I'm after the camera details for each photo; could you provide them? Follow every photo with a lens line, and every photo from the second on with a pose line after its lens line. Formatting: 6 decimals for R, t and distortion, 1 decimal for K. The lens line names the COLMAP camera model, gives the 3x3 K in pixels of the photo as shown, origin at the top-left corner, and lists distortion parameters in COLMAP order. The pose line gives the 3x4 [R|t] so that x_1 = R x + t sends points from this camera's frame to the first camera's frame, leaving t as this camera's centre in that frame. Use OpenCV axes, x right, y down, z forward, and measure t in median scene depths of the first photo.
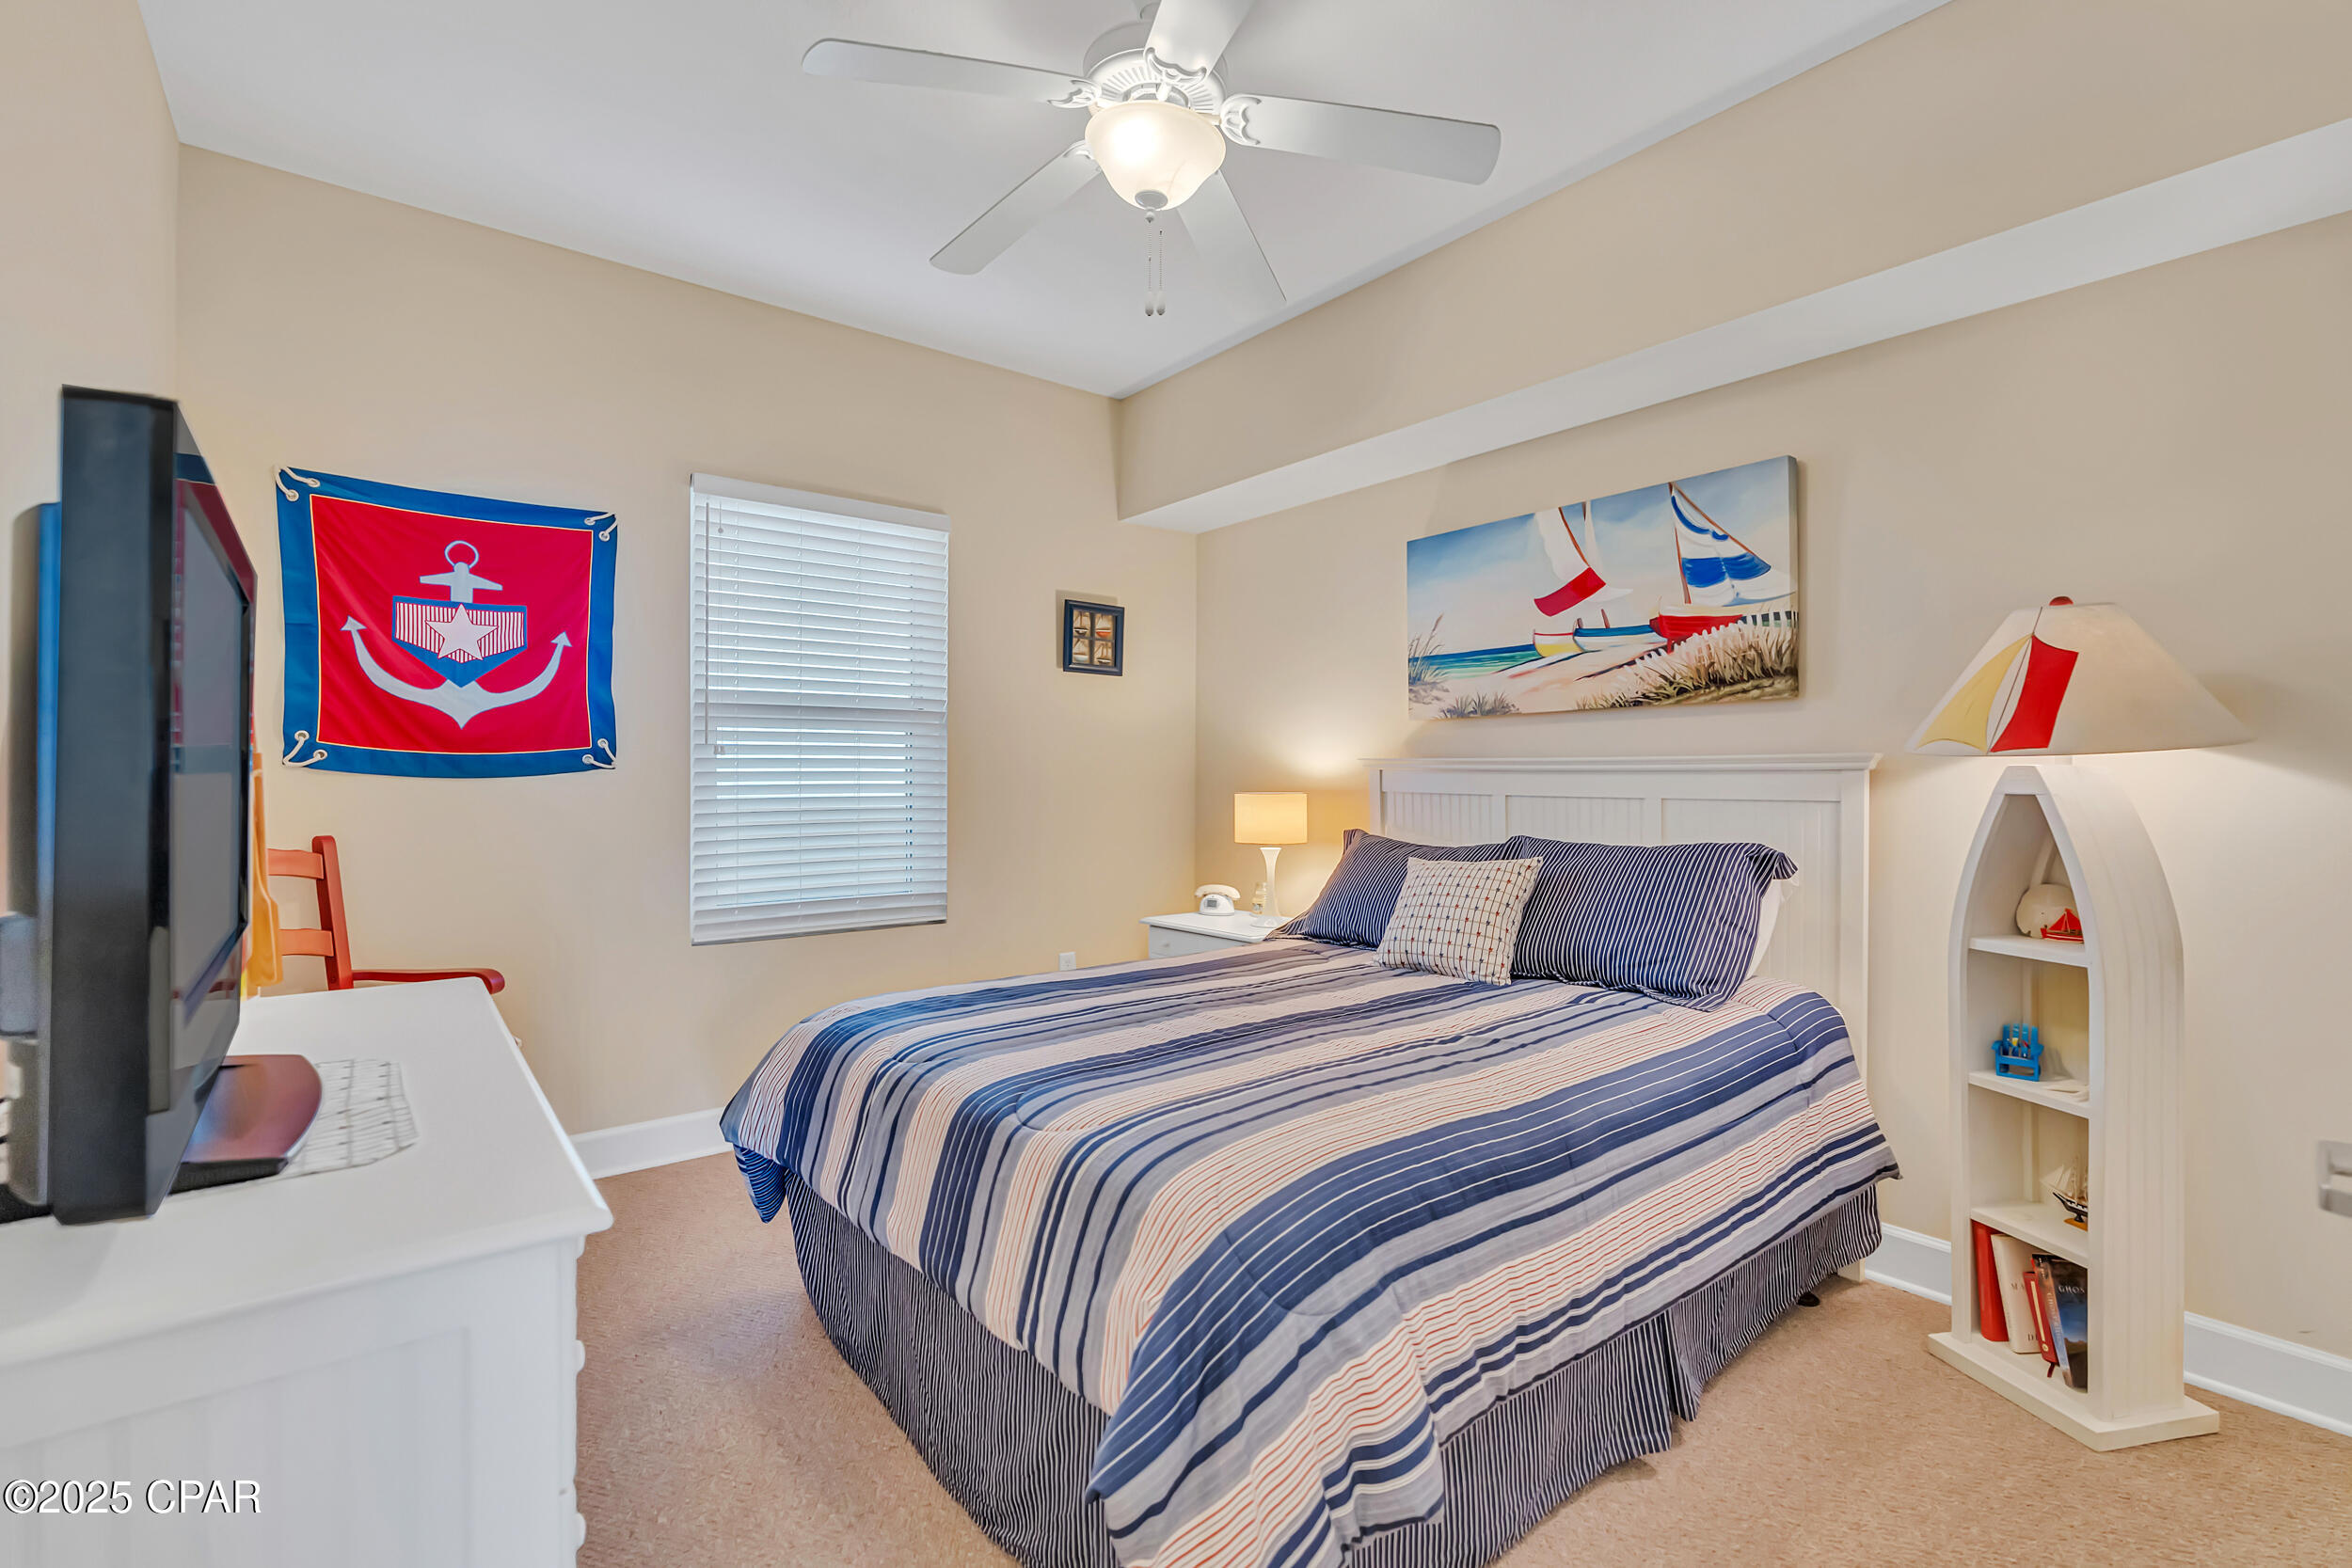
lens RADIAL K [[1063.9, 0, 1195.3], [0, 1063.9, 780.2], [0, 0, 1]] dist [-0.003730, 0.000710]
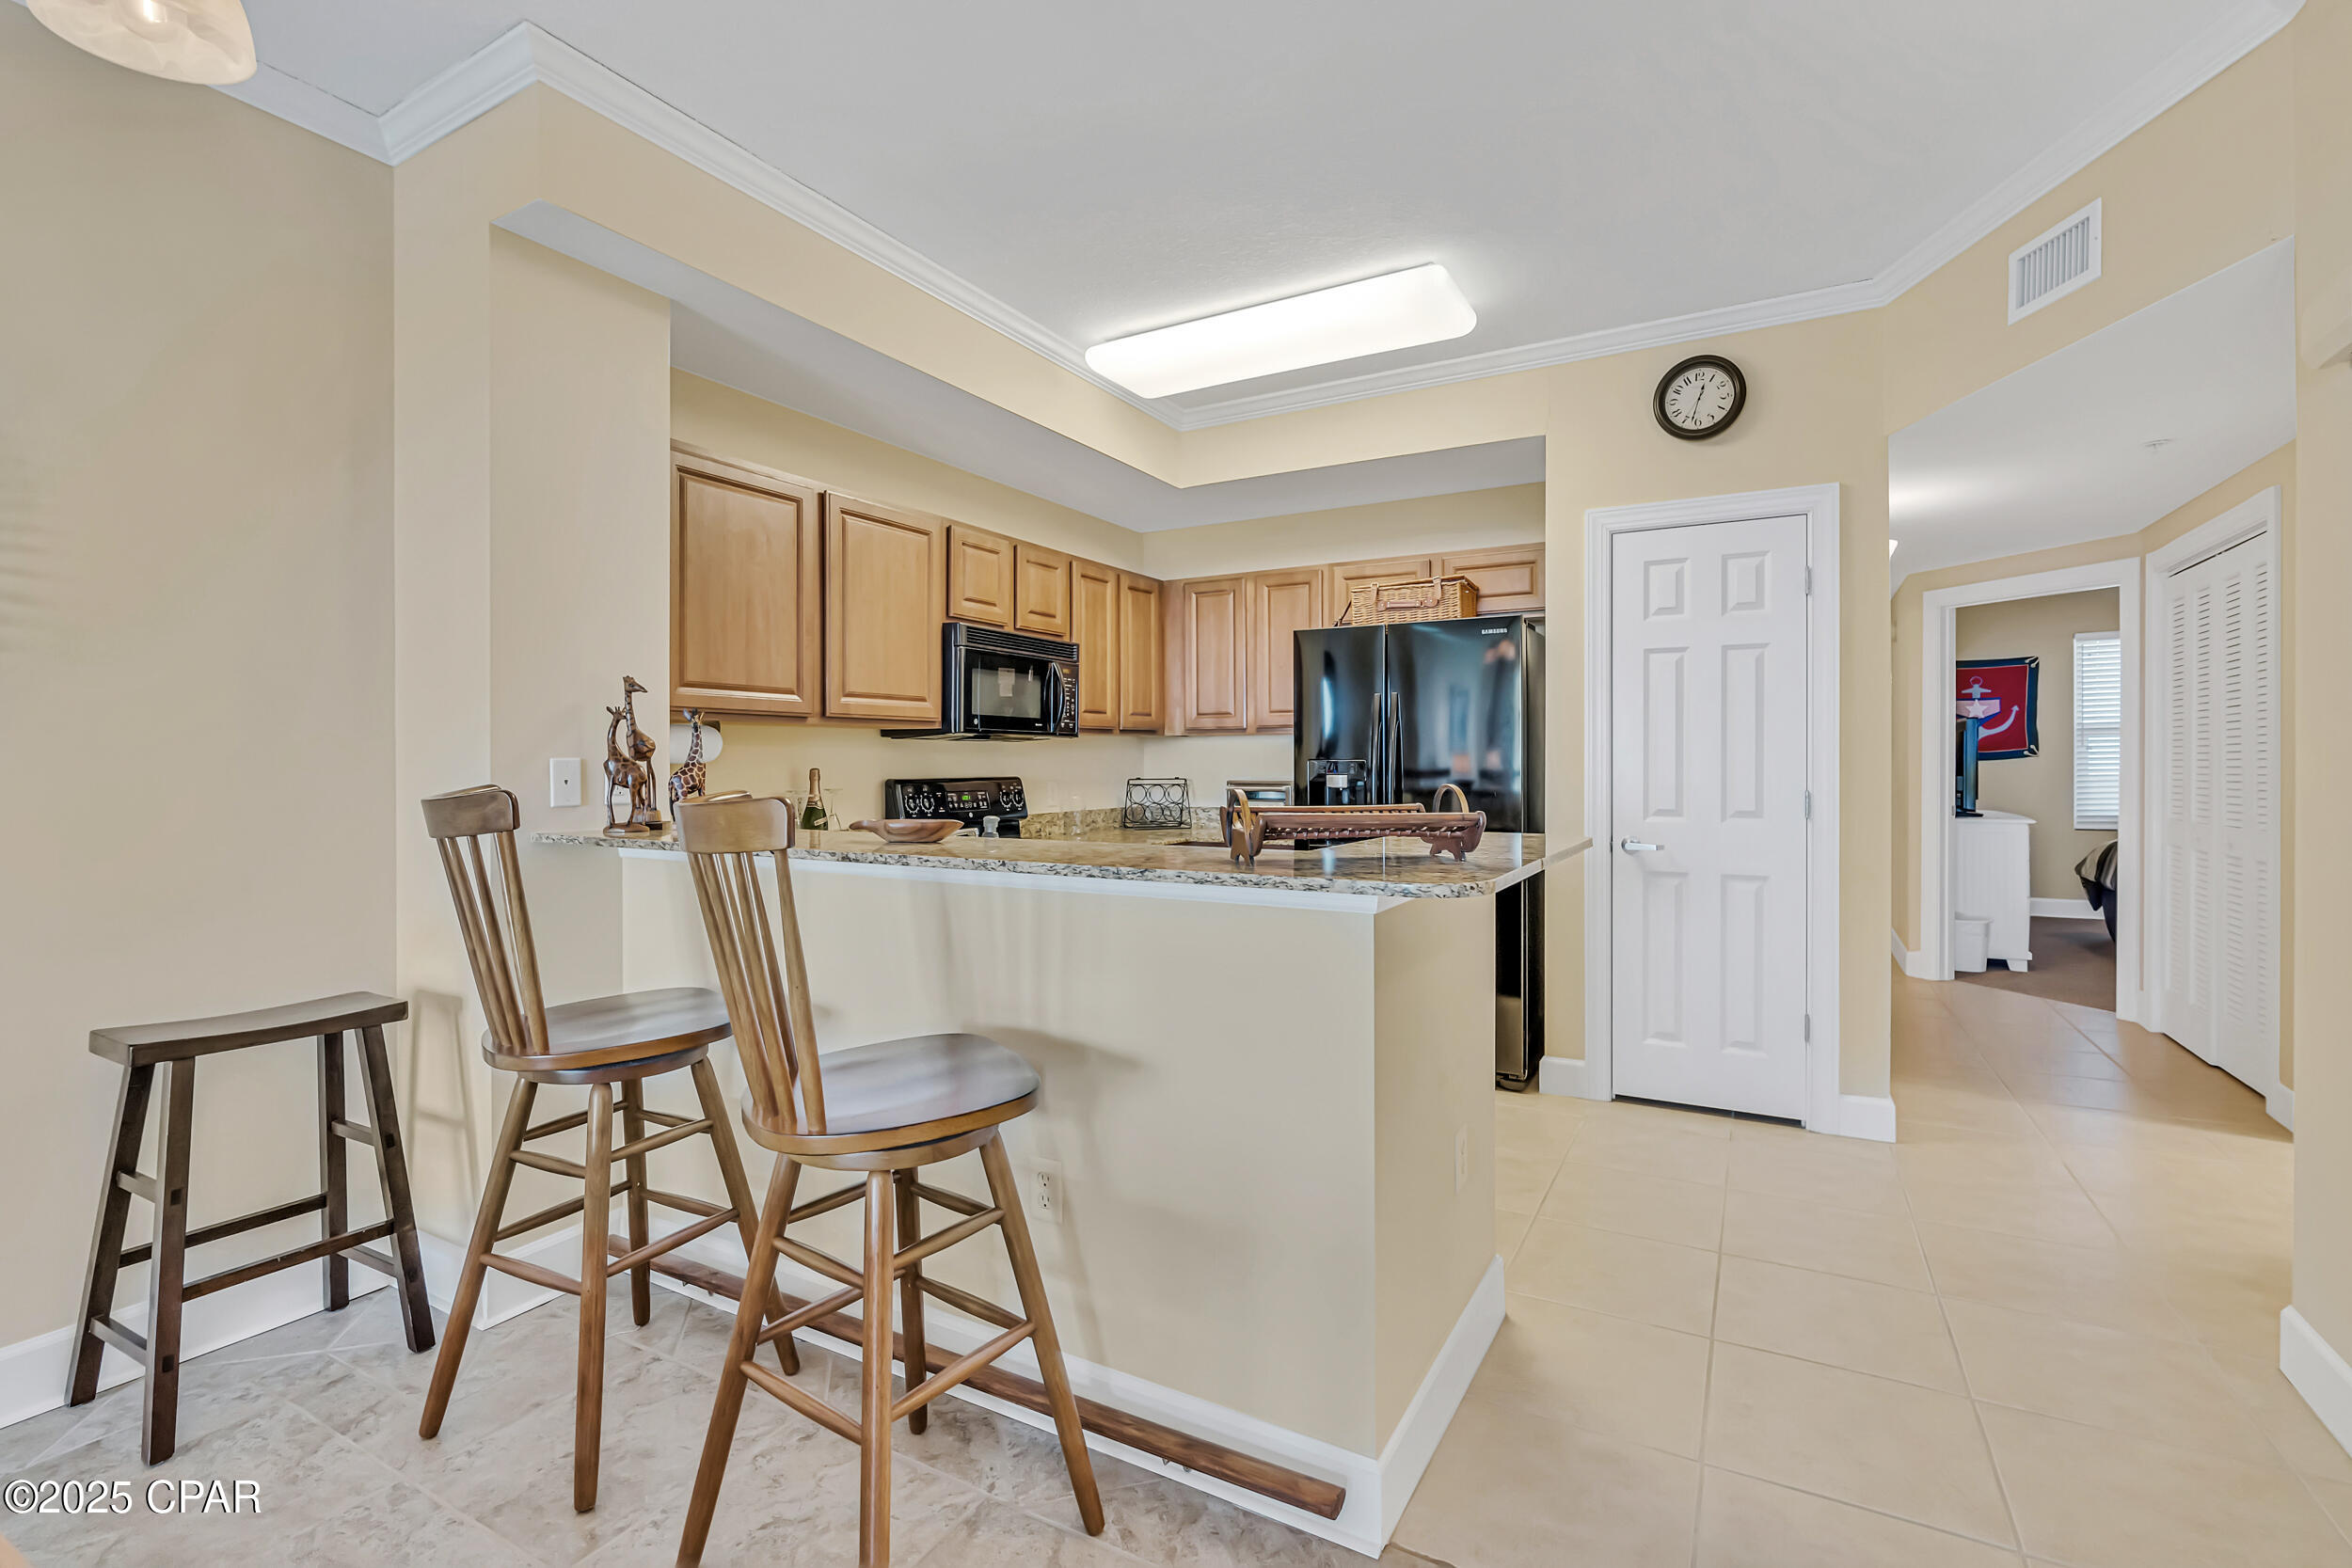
lens RADIAL K [[1047.3, 0, 1189.1], [0, 1047.3, 766.5], [0, 0, 1]] dist [-0.008397, 0.000670]
pose [[0.375468, 0.001043, -0.926835, 1.050585], [0.000831, 0.999999, 0.001462, 0.007139], [0.926835, -0.001320, 0.375467, -1.907464]]
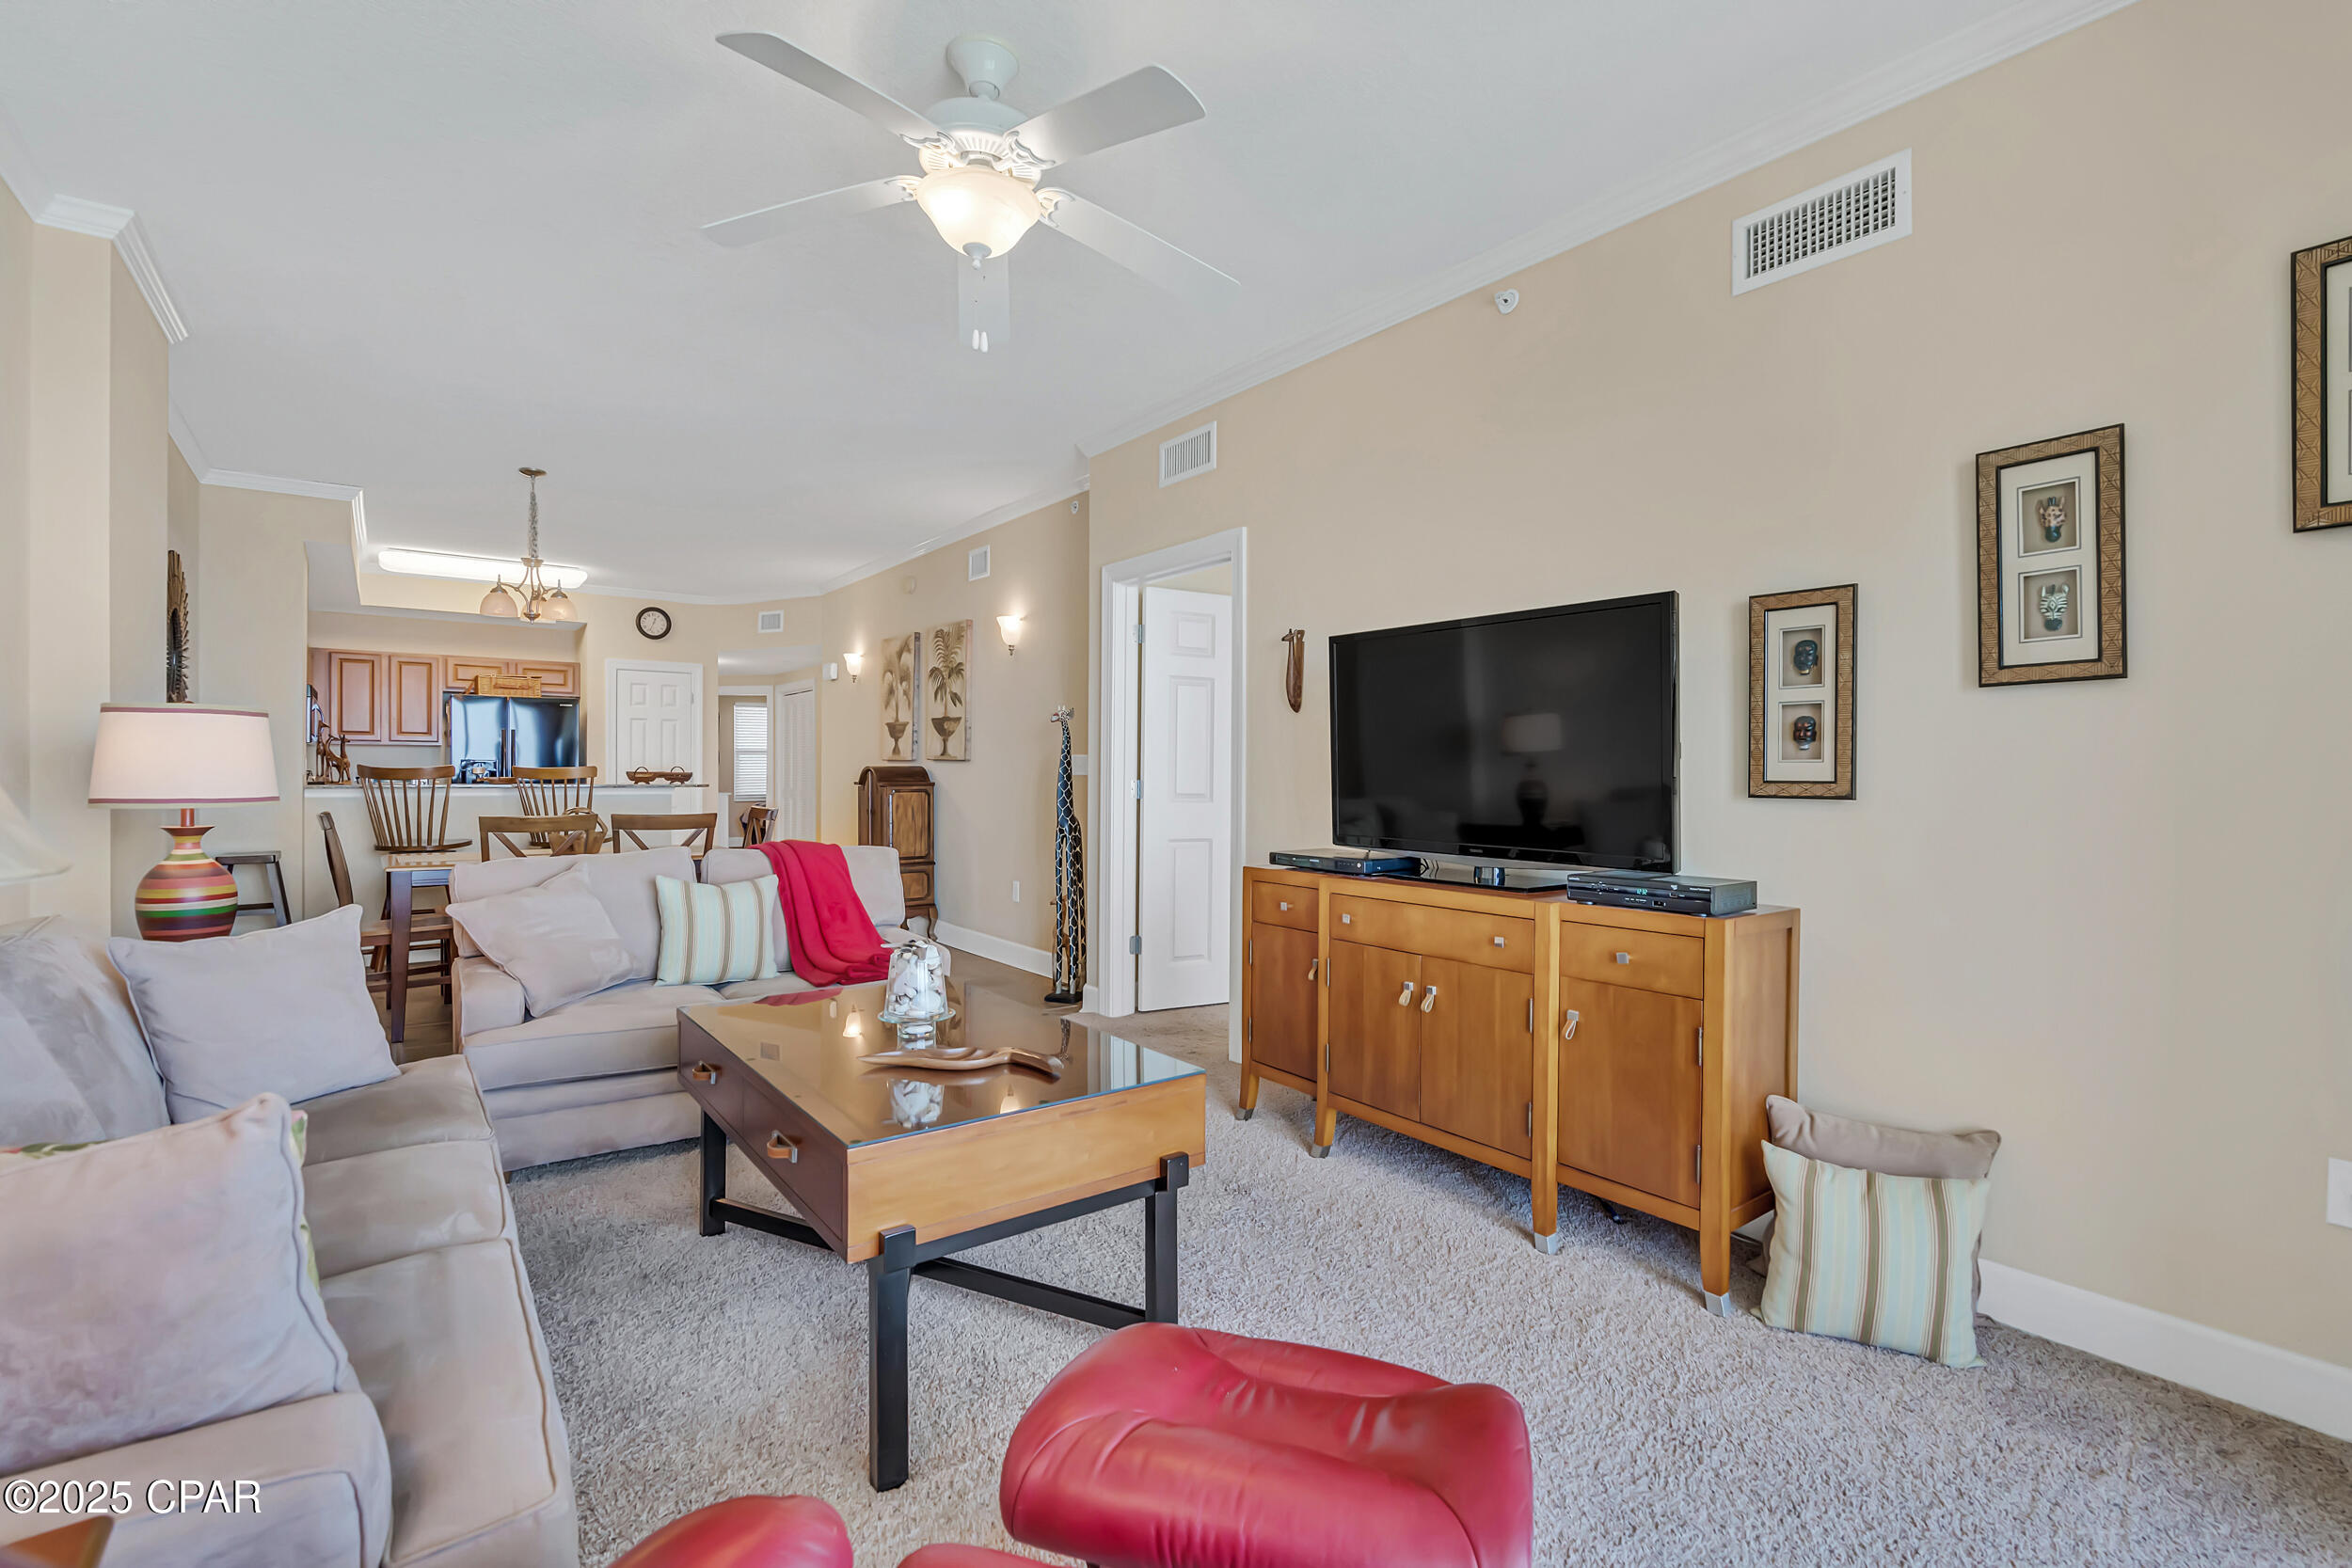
lens RADIAL K [[1063.9, 0, 1195.3], [0, 1063.9, 780.2], [0, 0, 1]] dist [-0.003730, 0.000710]
pose [[0.999850, -0.001016, -0.017267, 1.808535], [0.001084, 0.999992, 0.003899, 0.042895], [0.017263, -0.003917, 0.999843, -4.000572]]
